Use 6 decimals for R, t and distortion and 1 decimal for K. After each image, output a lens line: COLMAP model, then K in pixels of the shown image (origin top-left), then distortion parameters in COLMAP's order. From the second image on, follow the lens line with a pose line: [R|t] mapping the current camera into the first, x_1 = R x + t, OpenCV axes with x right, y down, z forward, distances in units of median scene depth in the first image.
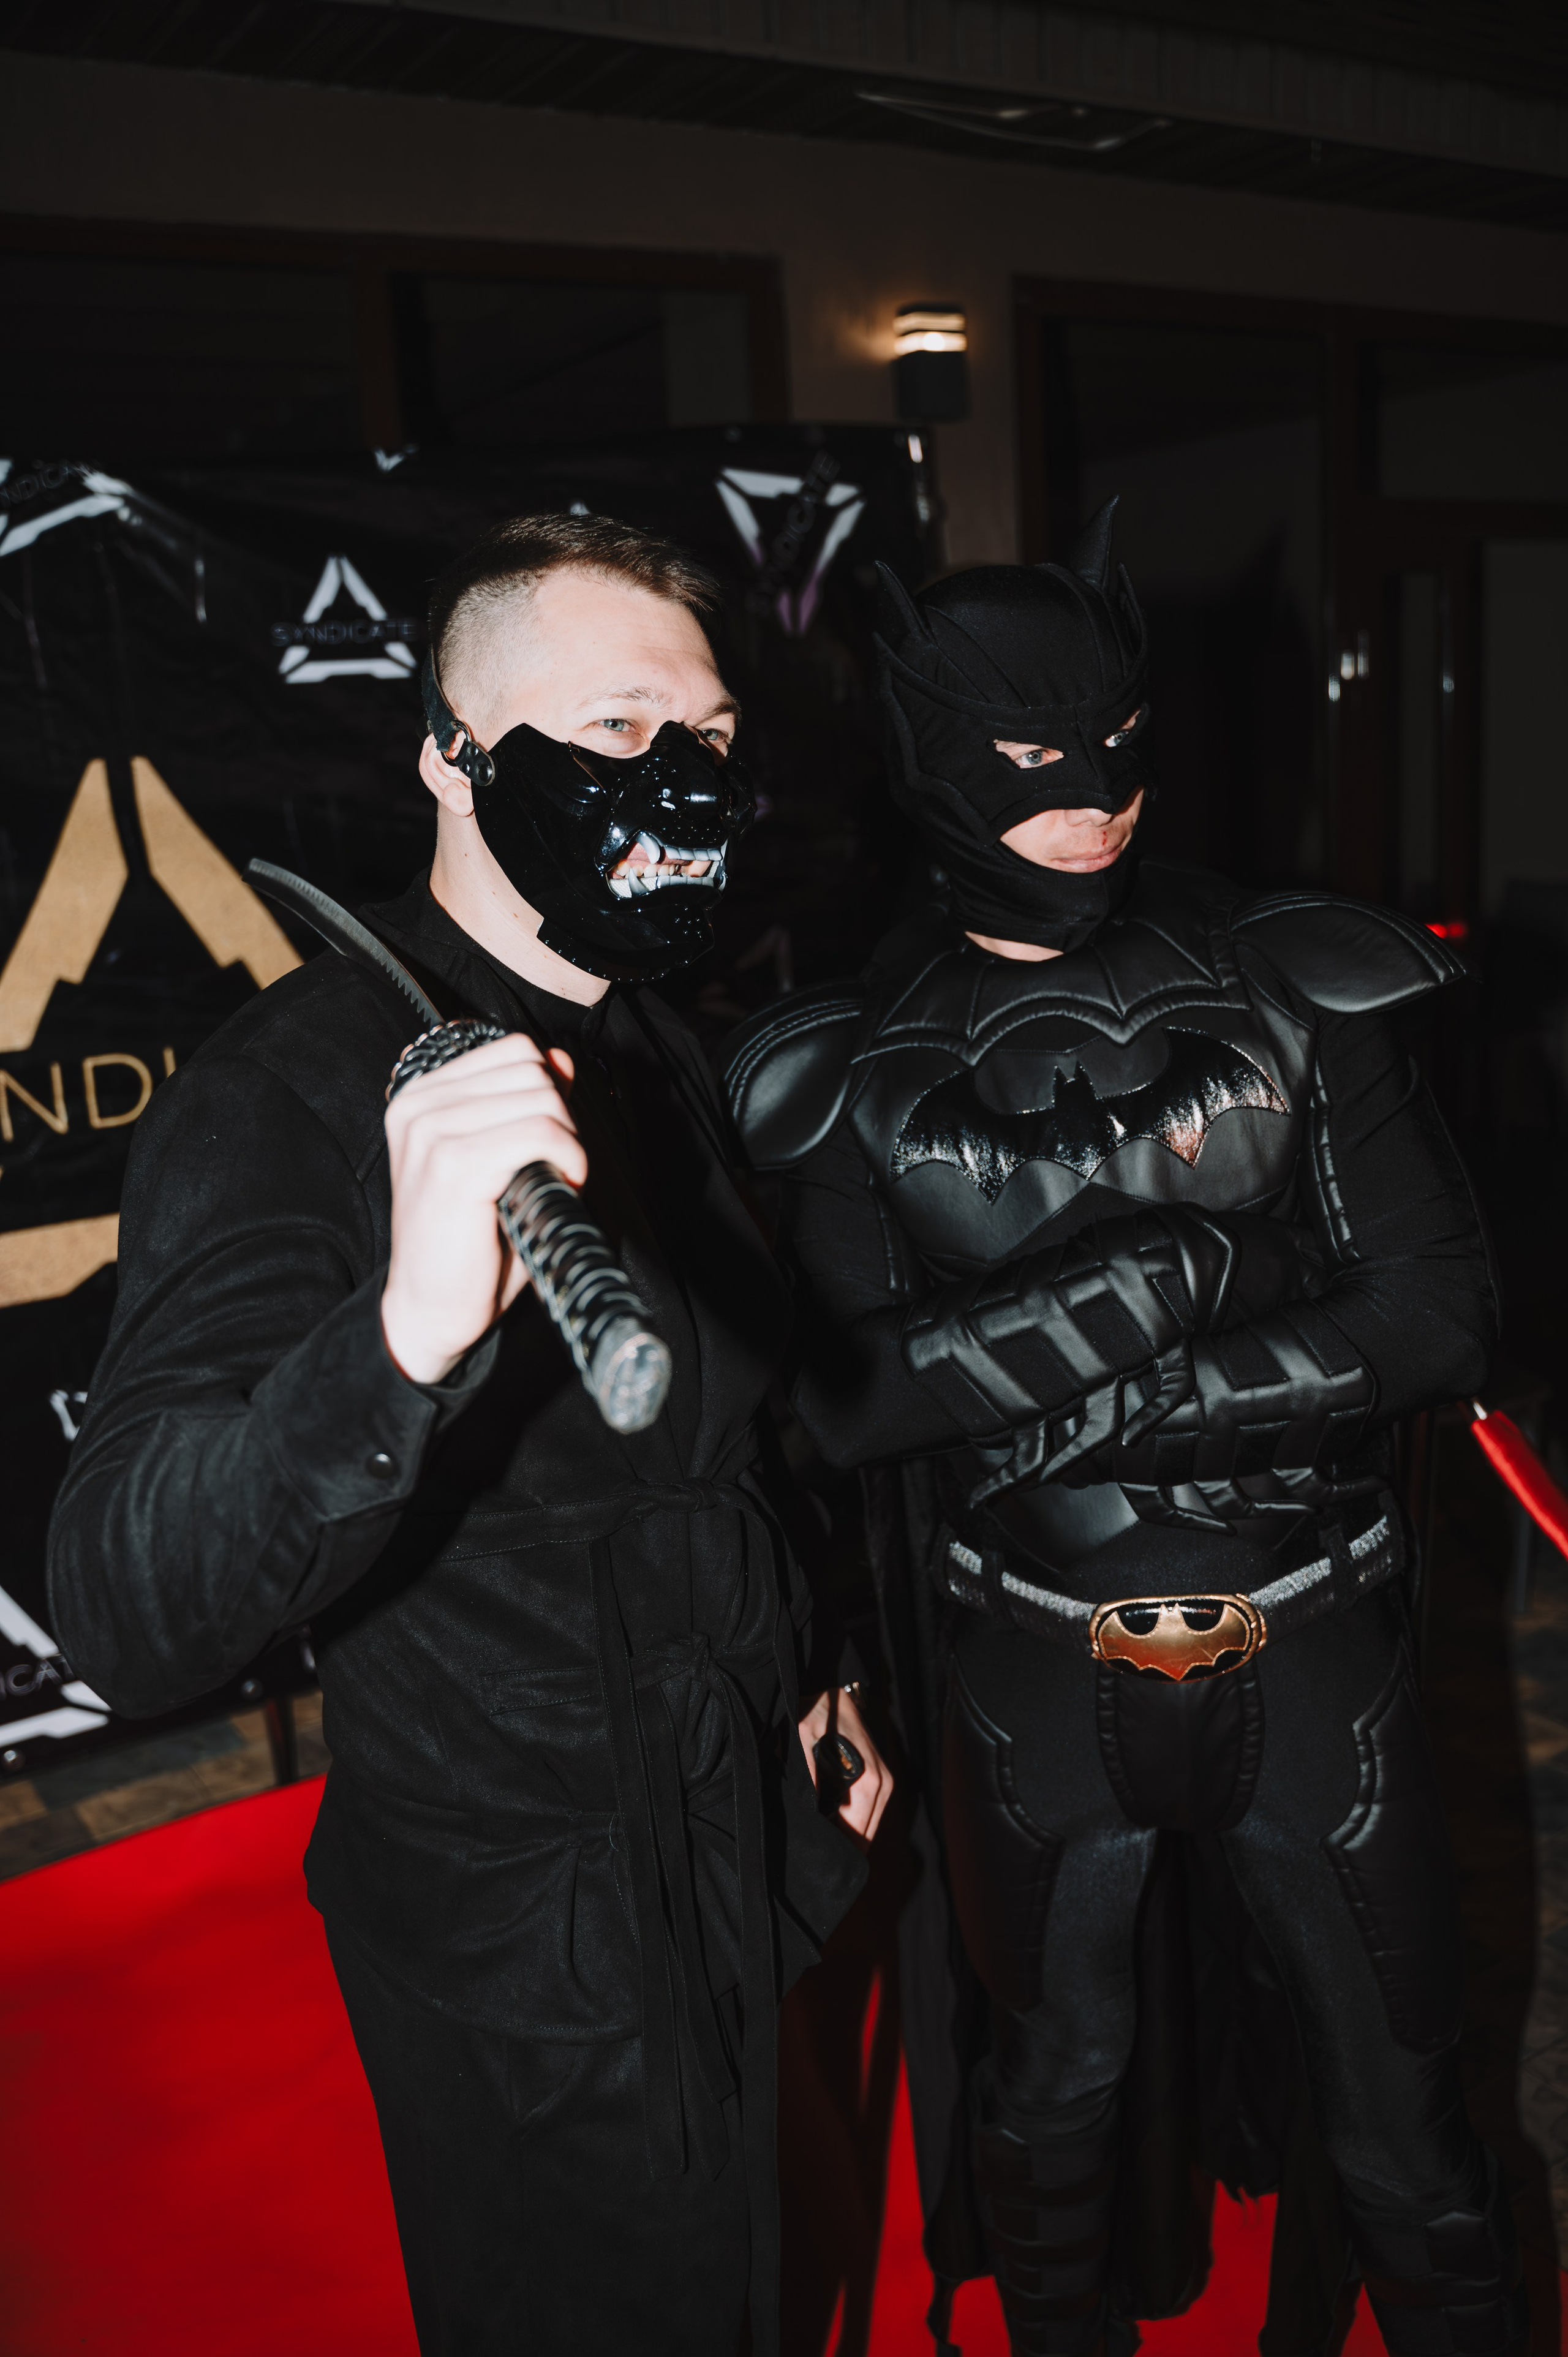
lens RADIAL K [[1986.0, 0, 791.5], [0, 1986.0, 1180.1], [0, 0, 1]] dist [-0.099607, 0.083234]
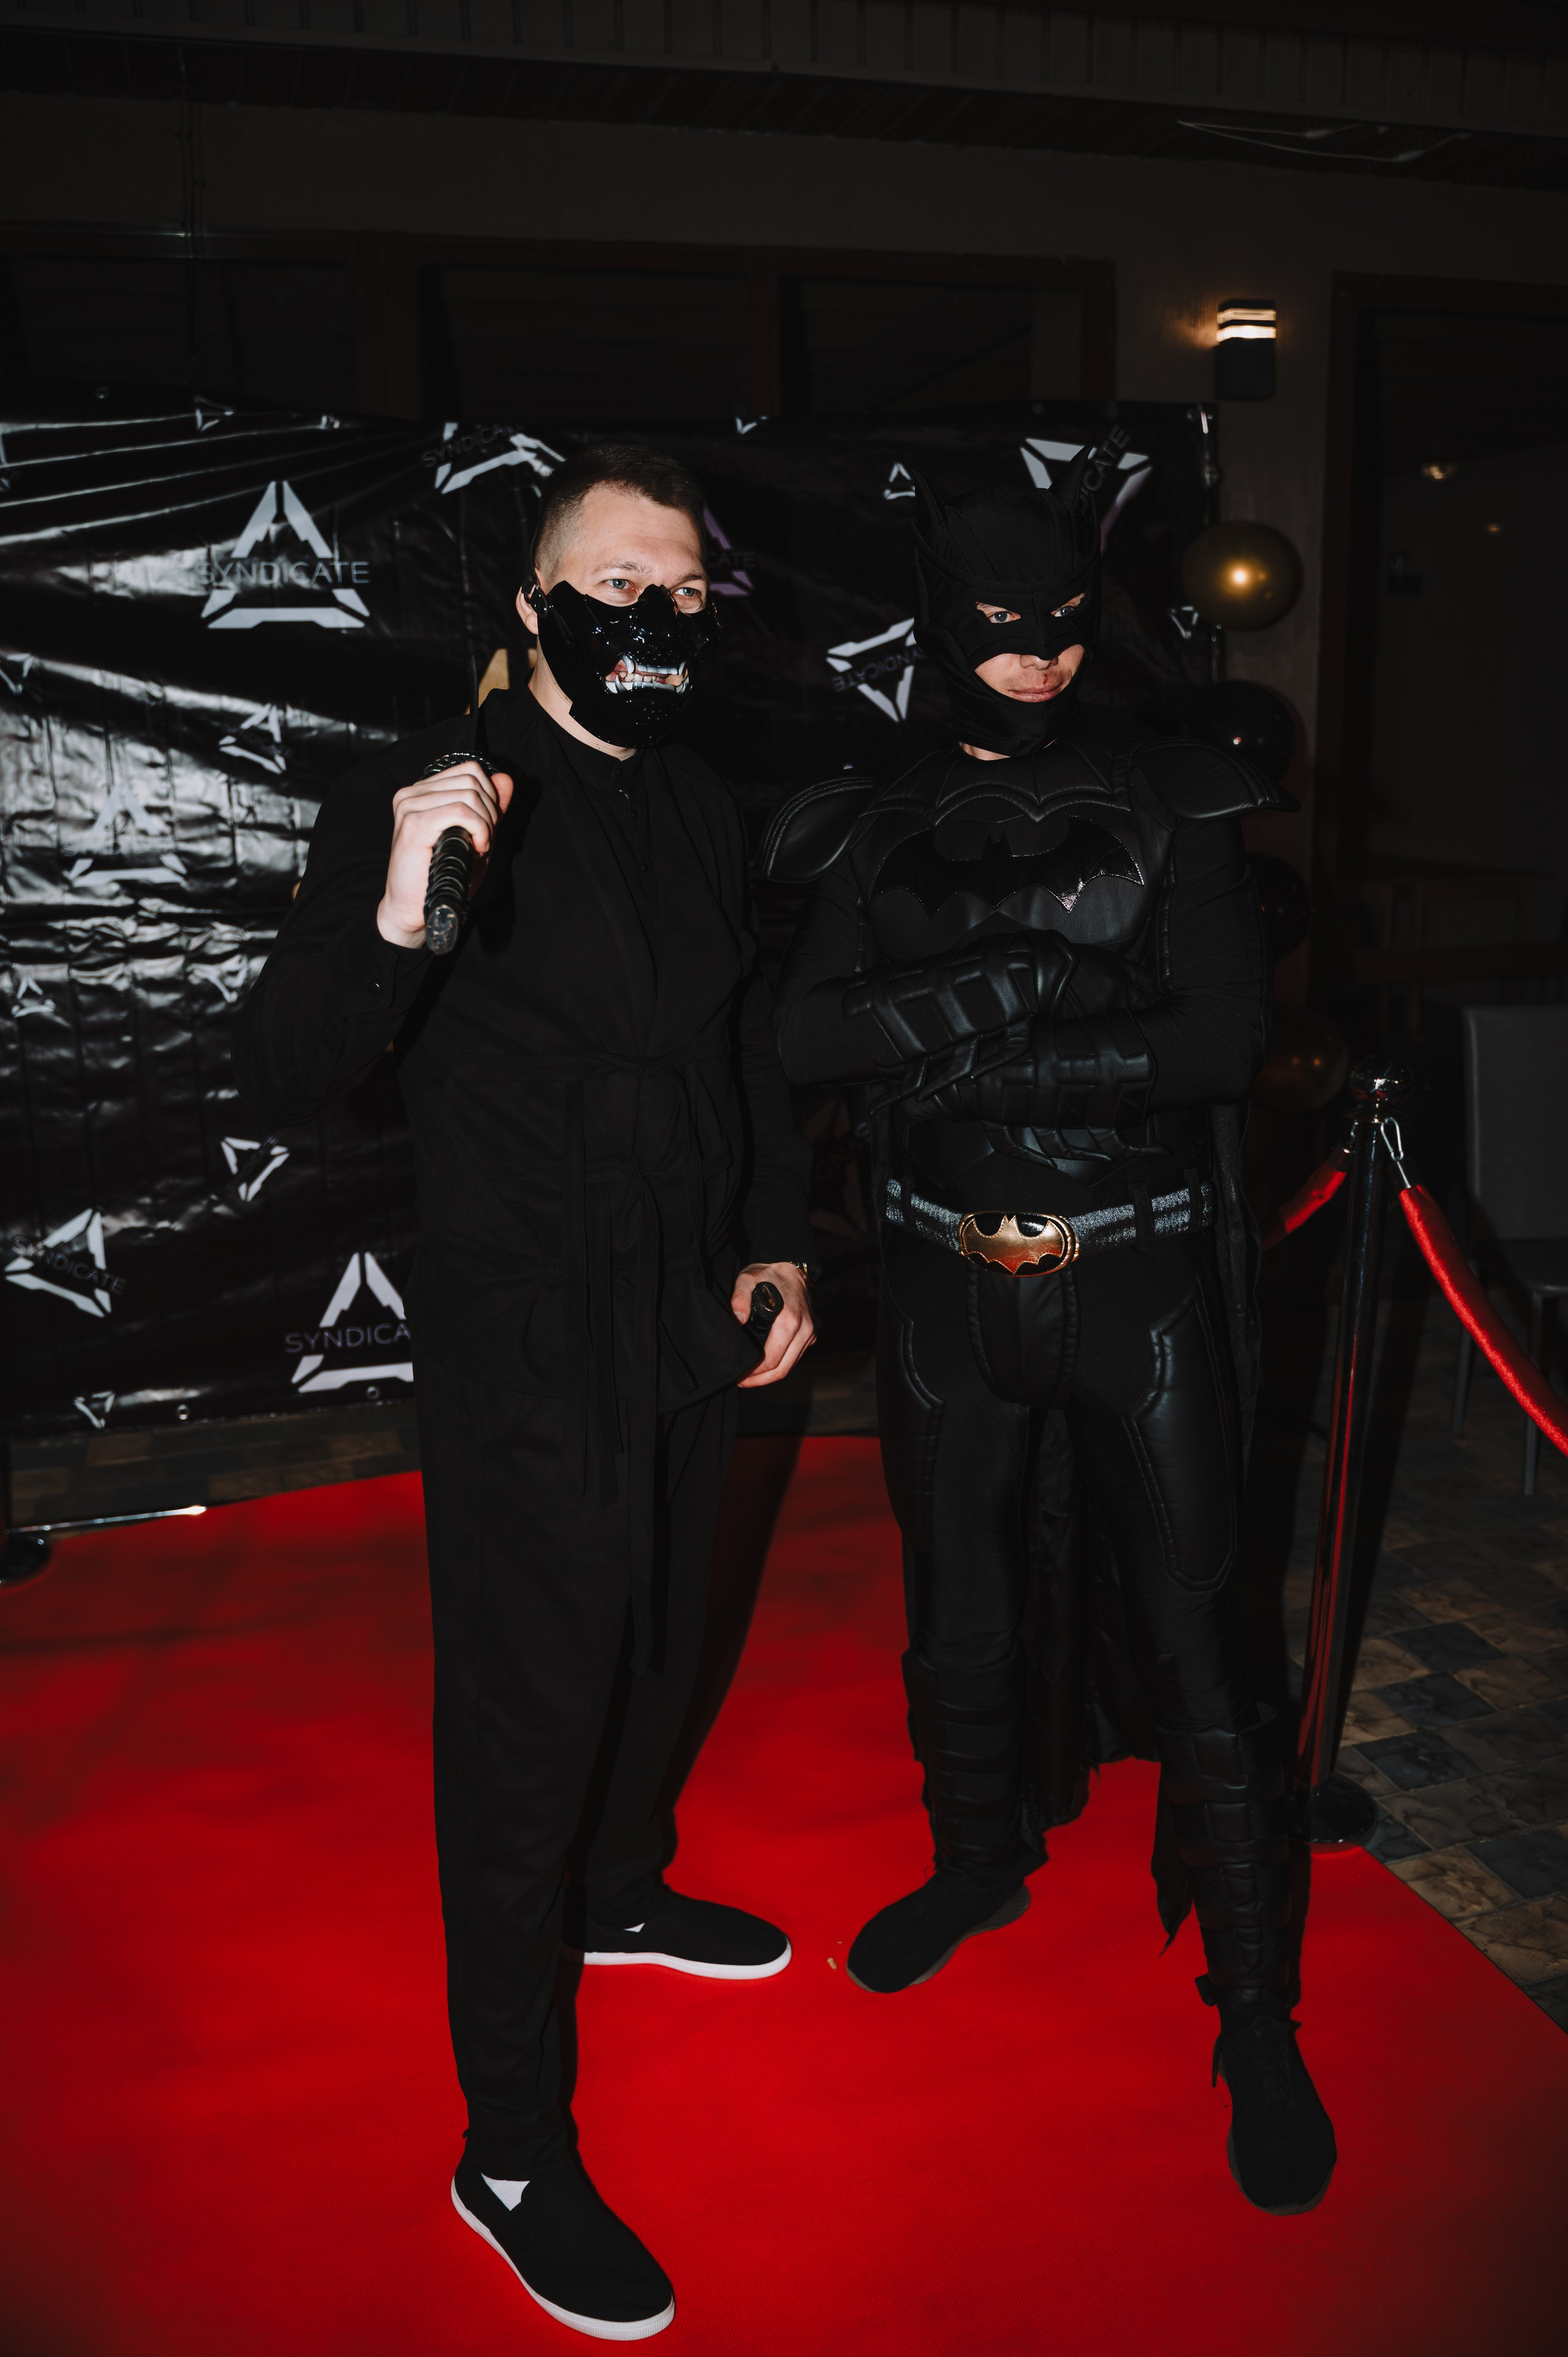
lens RADIAL K [[1939.3, 0, 764.4], [0, 1939.3, 1152.8], [0, 0, 1]] dist [-0.101488, 0.071207]
pose [[0.956369, 0.103178, -0.273335, 0.186222], [-0.102021, 0.994611, 0.018481, 0.075206], [0.273769, 0.010211, 0.961741, -0.183329]]
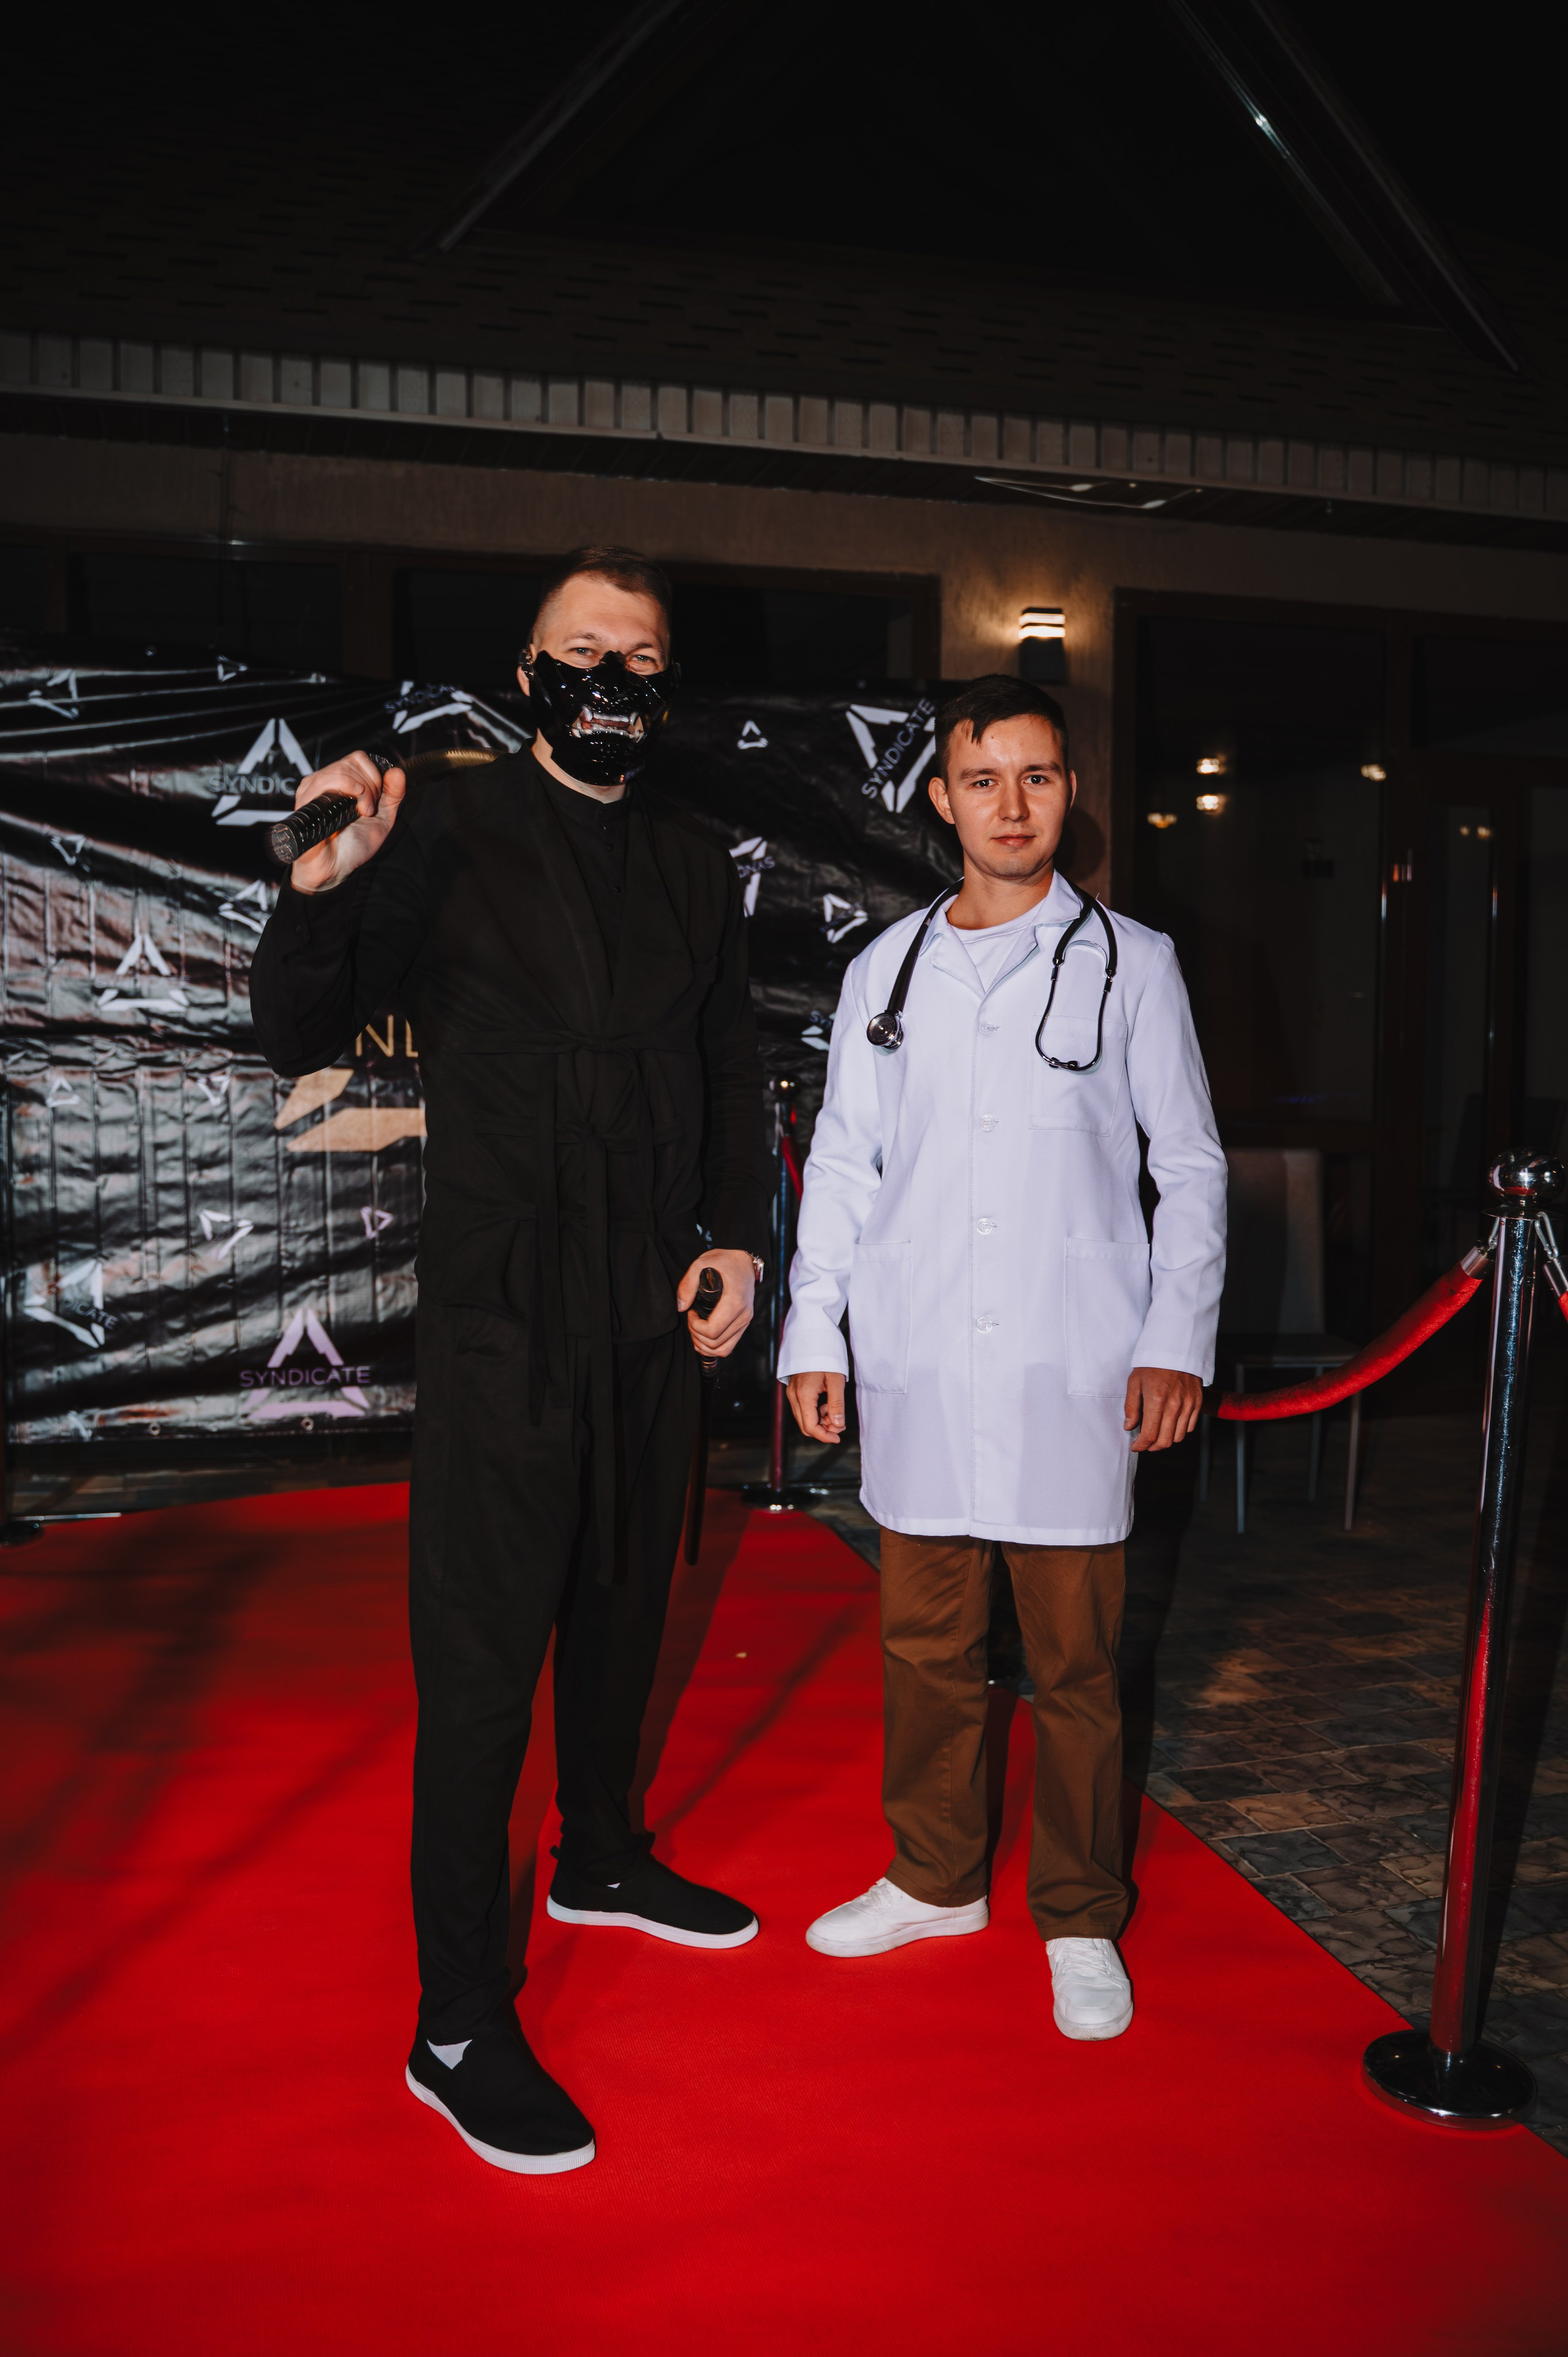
lens RADIAL K [[2139.0, 0, 781.7], [0, 2139.0, 1166.7], [0, 0, 1]] dist [-0.093962, 0.080057]
pose [[0.952539, 0.080325, -0.293629, 0.463208], [-0.128424, 0.980558, -0.148370, 0.274490], [0.276003, 0.179037, 0.944335, -0.591332]]
